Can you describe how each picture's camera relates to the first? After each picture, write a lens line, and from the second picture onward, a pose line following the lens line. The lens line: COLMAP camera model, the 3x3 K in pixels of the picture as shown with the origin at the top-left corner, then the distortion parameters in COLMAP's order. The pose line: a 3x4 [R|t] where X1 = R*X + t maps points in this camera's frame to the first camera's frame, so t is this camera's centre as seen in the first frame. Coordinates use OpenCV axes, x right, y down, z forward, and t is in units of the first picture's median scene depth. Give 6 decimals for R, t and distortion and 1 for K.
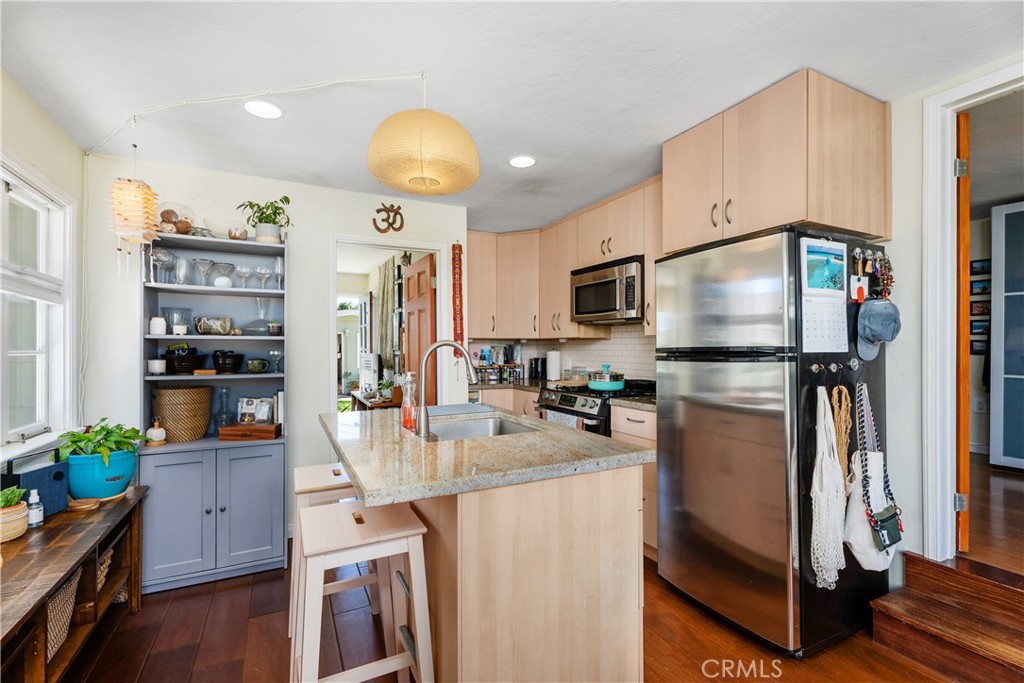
lens RADIAL K [[458.8, 0, 511.8], [0, 458.8, 345.8], [0, 0, 1]] dist [0.002366, -0.000324]
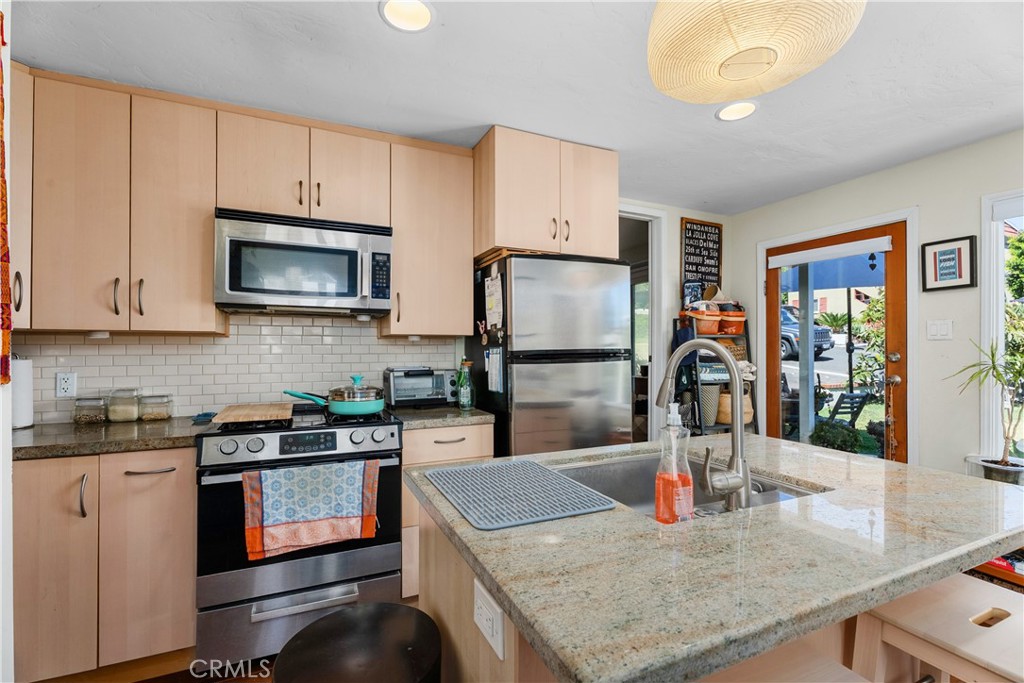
lens RADIAL K [[458.8, 0, 510.4], [0, 458.8, 341.7], [0, 0, 1]] dist [0.002366, -0.000324]
pose [[0.048272, 0.017109, 0.998688, -0.542263], [-0.003201, 0.999851, -0.016975, 0.002703], [-0.998829, -0.002377, 0.048319, 0.875482]]
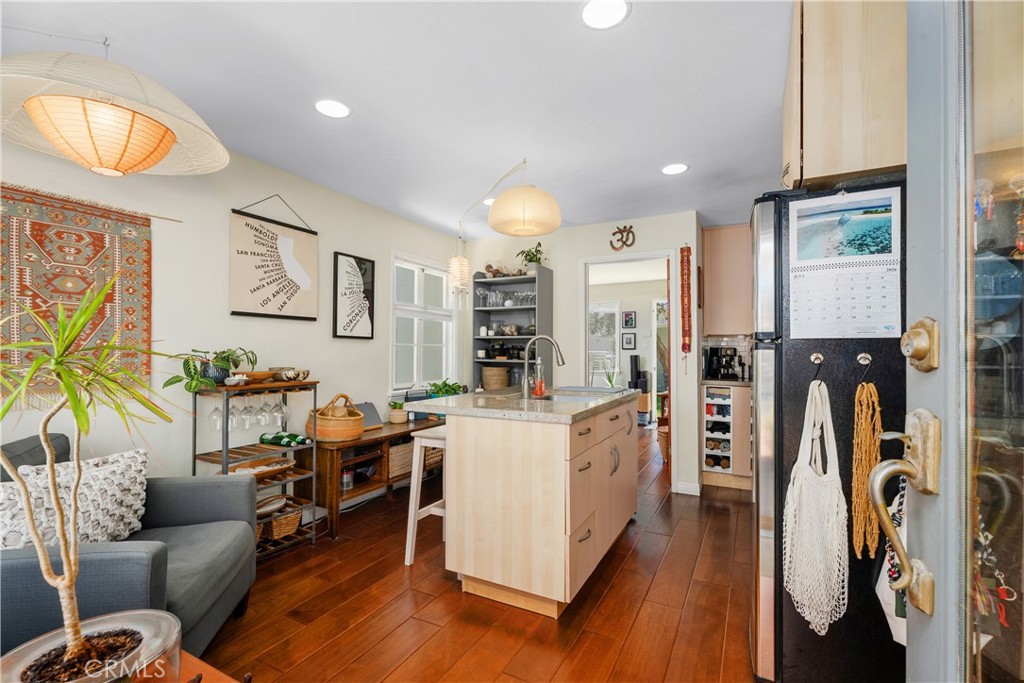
lens RADIAL K [[458.8, 0, 509.1], [0, 458.8, 349.9], [0, 0, 1]] dist [0.002366, -0.000324]
pose [[0.567859, 0.003273, -0.823119, 0.698787], [-0.001735, 0.999995, 0.002779, 0.022304], [0.823124, -0.000150, 0.567862, 0.067601]]
